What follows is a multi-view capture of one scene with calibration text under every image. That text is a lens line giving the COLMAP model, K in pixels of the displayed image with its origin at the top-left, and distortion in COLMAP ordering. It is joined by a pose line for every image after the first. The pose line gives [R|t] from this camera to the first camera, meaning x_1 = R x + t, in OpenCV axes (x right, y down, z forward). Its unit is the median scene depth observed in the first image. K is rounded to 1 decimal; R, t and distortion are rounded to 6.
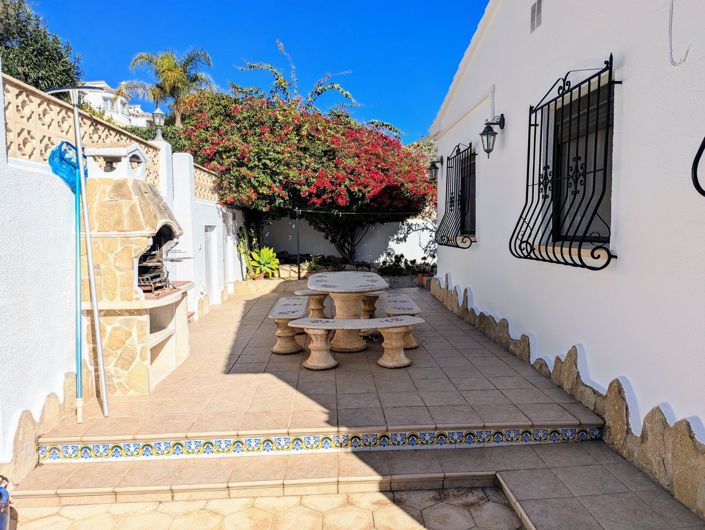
lens RADIAL K [[493.9, 0, 359.4], [0, 493.9, 258.1], [0, 0, 1]] dist [0.062882, -0.057523]
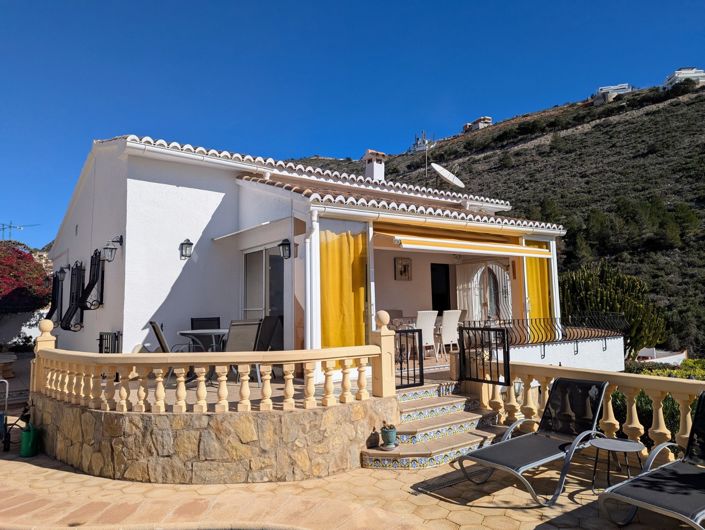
lens RADIAL K [[493.9, 0, 359.4], [0, 493.9, 258.1], [0, 0, 1]] dist [0.062882, -0.057523]
pose [[0.828064, 0.042637, 0.559009, 0.050853], [0.050529, 0.987370, -0.150159, 0.033354], [-0.558351, 0.152587, 0.815451, -0.657627]]
